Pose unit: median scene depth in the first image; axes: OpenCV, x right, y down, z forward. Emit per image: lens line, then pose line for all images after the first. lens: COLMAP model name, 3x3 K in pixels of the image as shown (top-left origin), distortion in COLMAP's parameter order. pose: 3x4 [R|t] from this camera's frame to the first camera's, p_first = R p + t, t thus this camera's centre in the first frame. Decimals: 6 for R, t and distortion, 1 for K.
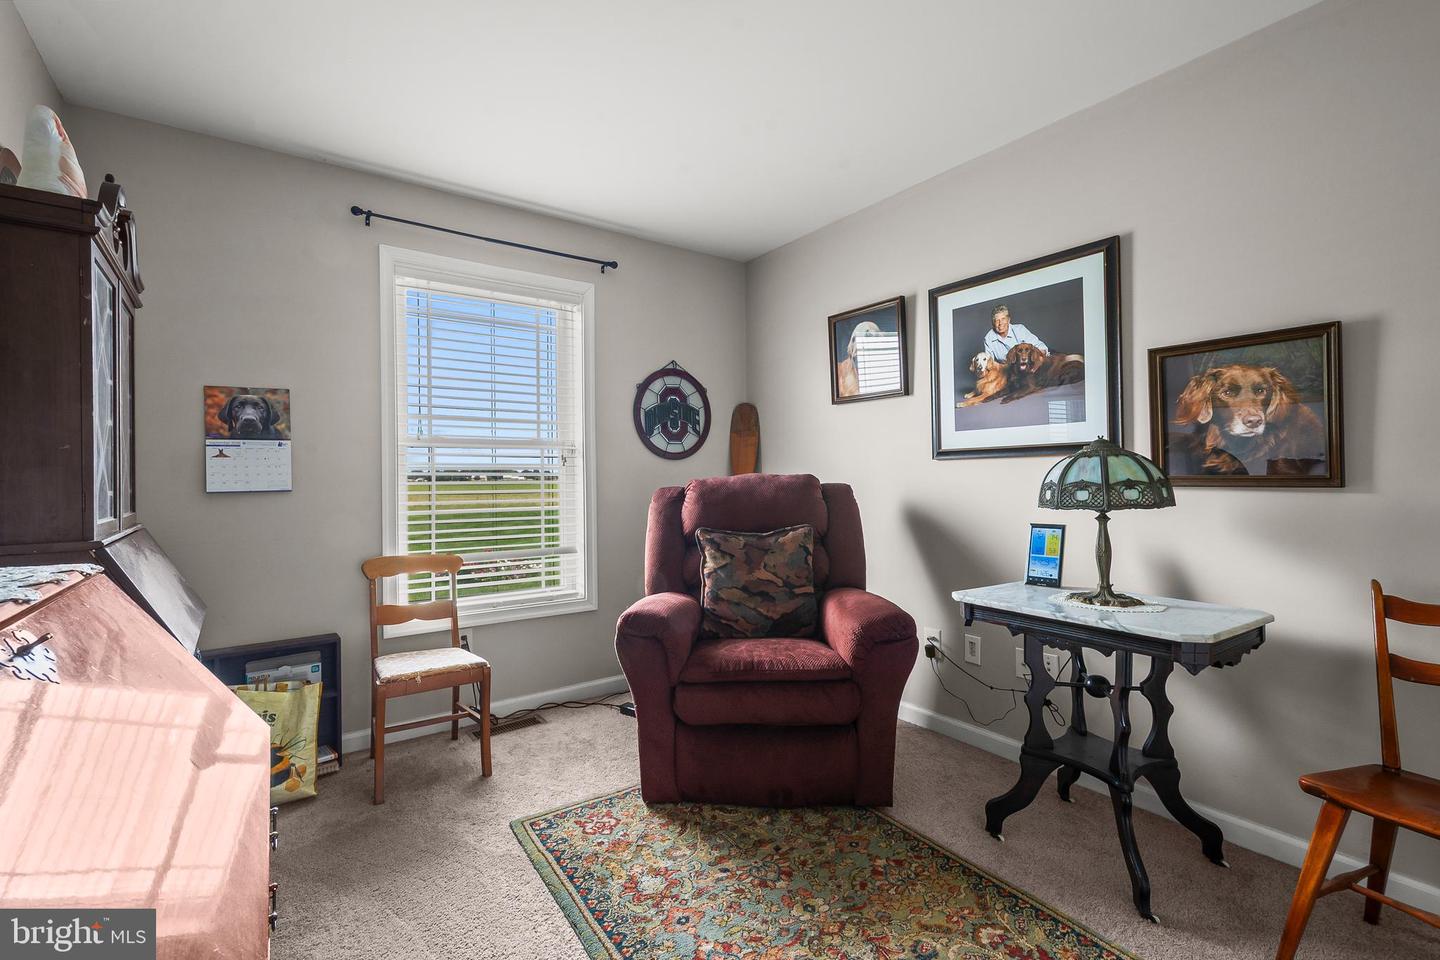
lens RADIAL K [[623.8, 0, 718.7], [0, 623.8, 465.0], [0, 0, 1]] dist [0.003866, 0.000215]
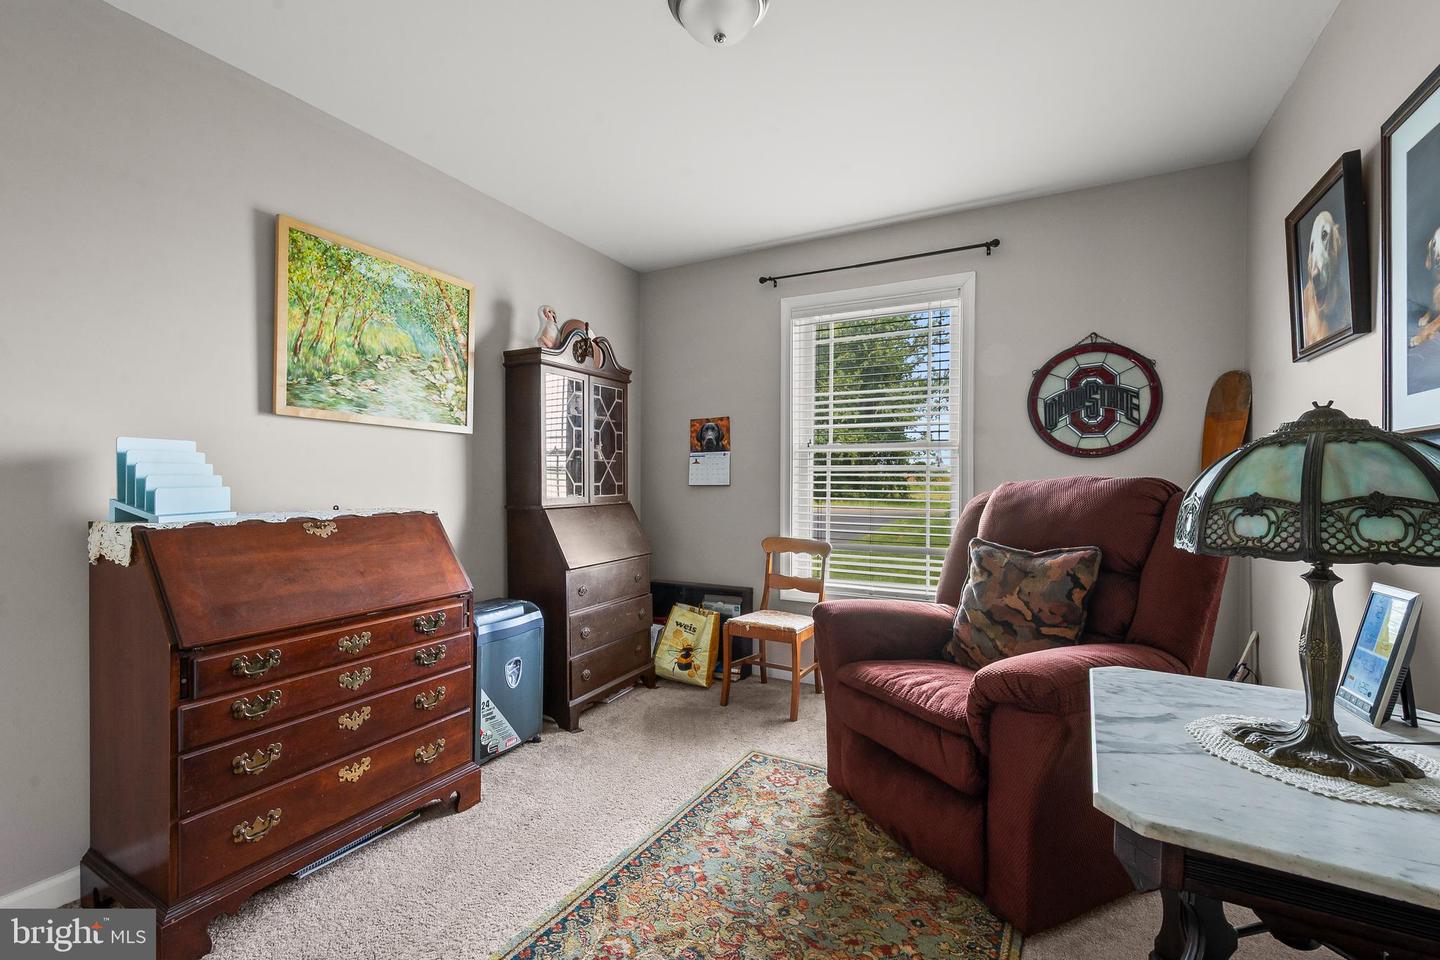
lens RADIAL K [[631.9, 0, 701.0], [0, 631.9, 477.1], [0, 0, 1]] dist [0.003079, 0.000293]
pose [[0.441955, 0.008252, -0.896999, 0.629786], [0.010092, 0.999849, 0.014171, -0.000458], [0.896981, -0.015315, 0.441805, 0.284388]]
